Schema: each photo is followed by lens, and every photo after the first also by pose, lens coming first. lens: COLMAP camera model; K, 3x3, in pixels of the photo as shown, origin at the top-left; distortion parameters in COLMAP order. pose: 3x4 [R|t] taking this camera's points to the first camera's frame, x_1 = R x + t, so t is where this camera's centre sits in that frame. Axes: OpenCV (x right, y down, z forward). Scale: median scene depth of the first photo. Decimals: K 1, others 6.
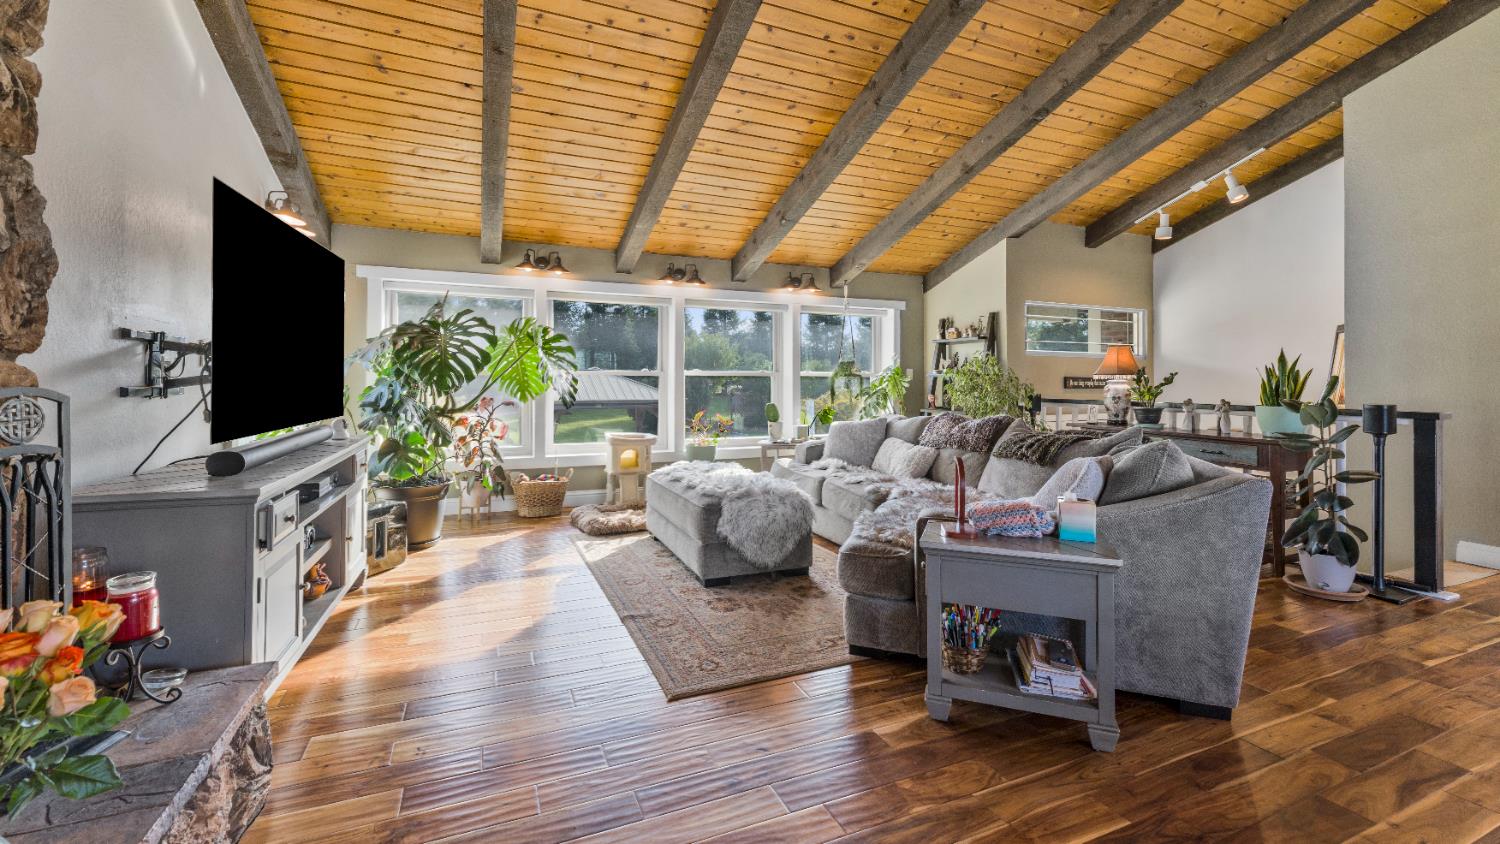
lens RADIAL K [[617.1, 0, 748.1], [0, 617.1, 374.0], [0, 0, 1]] dist [-0.000077, -0.000043]
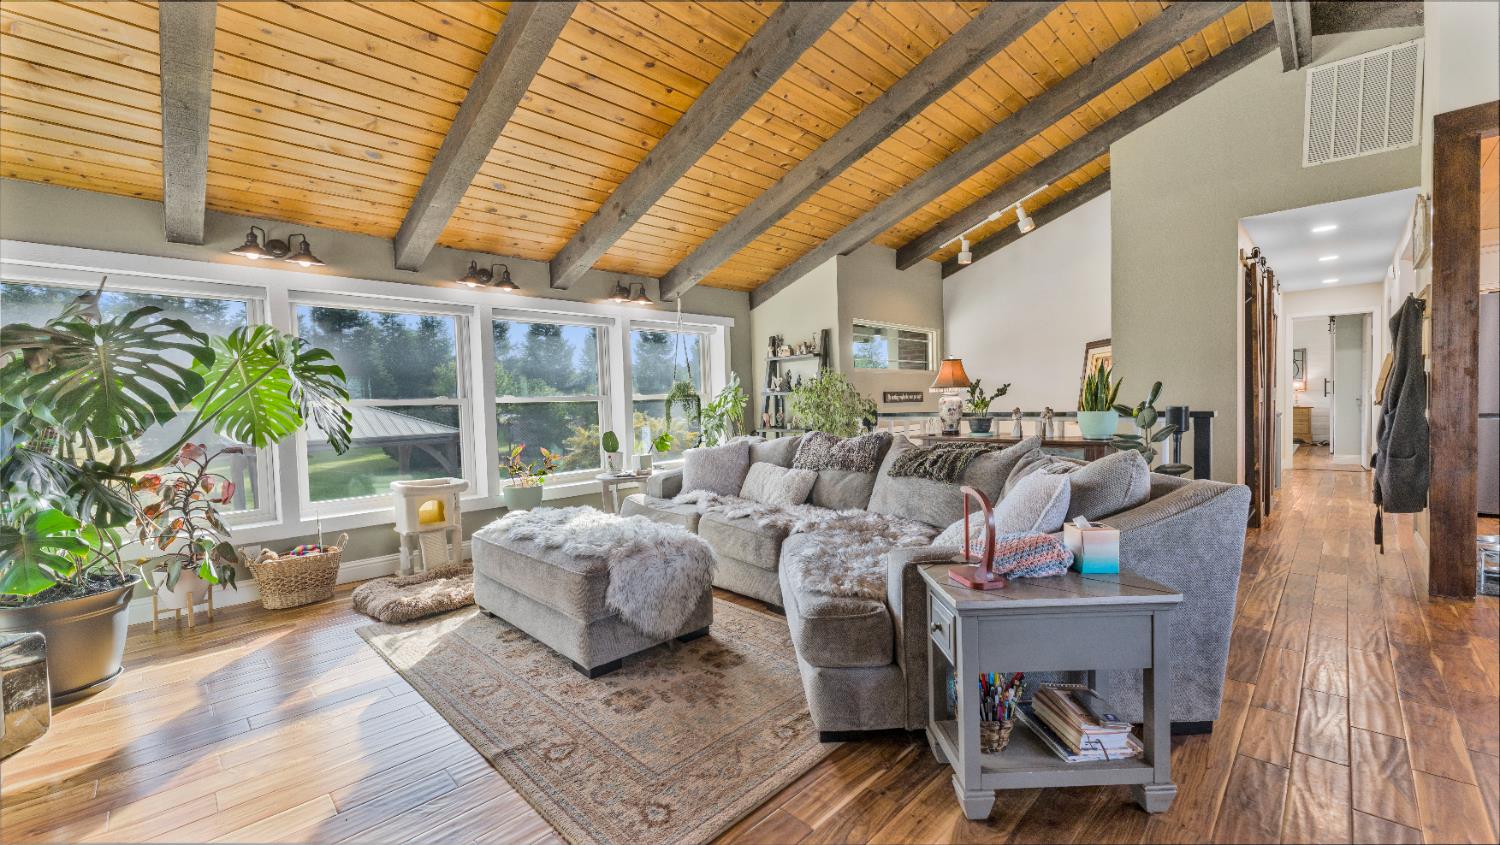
lens RADIAL K [[593.8, 0, 750.0], [0, 593.8, 422.5], [0, 0, 1]] dist [0.000504, 0.000096]
pose [[0.930242, -0.045055, 0.364170, -0.098546], [0.029743, 0.998426, 0.047549, 0.002243], [-0.365739, -0.033401, 0.930118, 0.185320]]
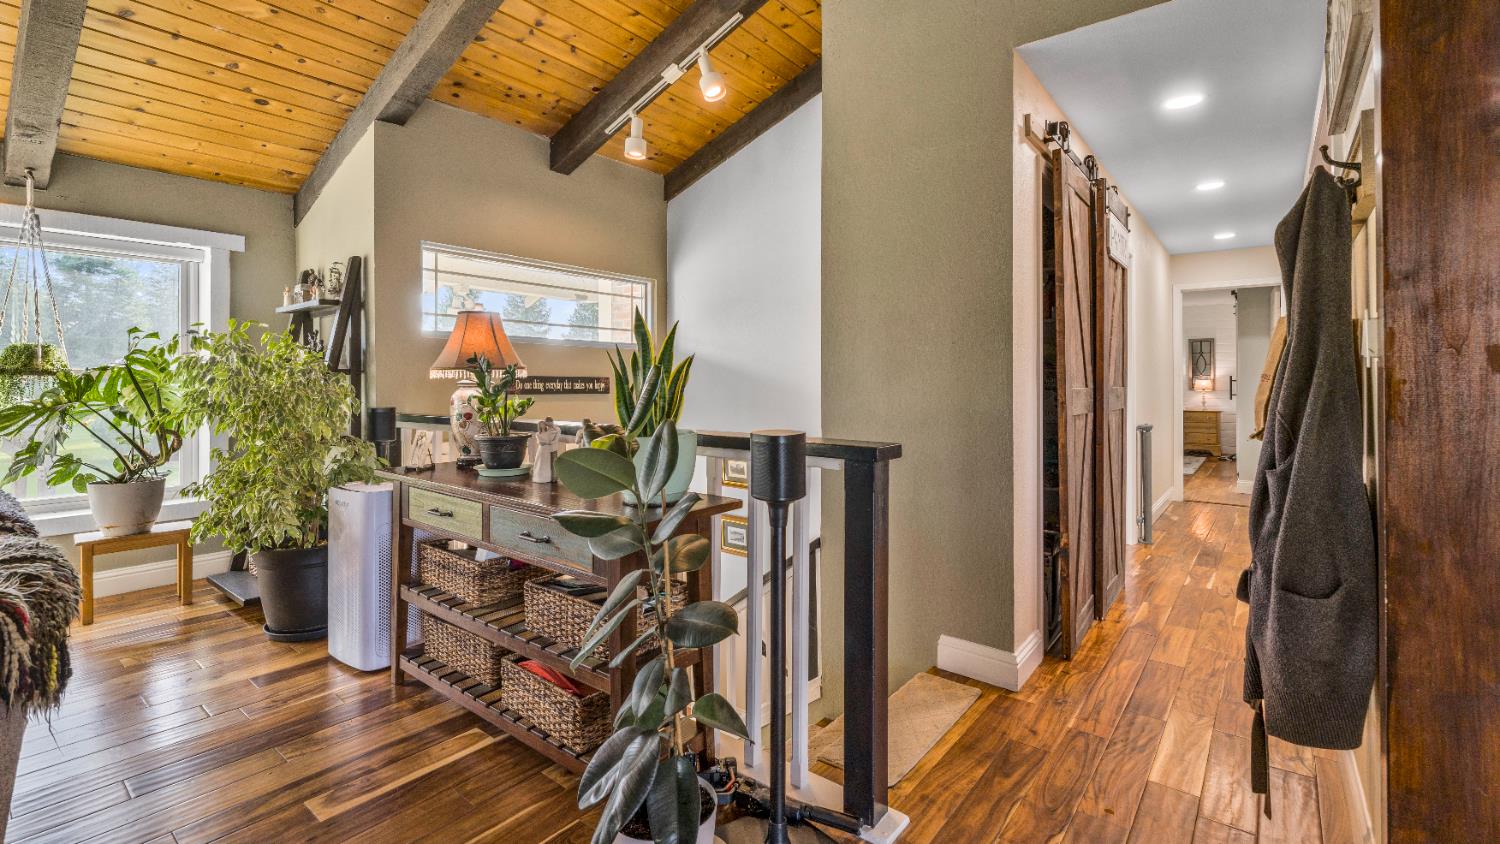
lens RADIAL K [[643.6, 0, 753.0], [0, 643.6, 379.7], [0, 0, 1]] dist [-0.000938, -0.000011]
pose [[0.887286, -0.002669, 0.461213, 0.582071], [0.000129, 0.999985, 0.005539, 0.006560], [-0.461221, -0.004855, 0.887272, 0.438630]]
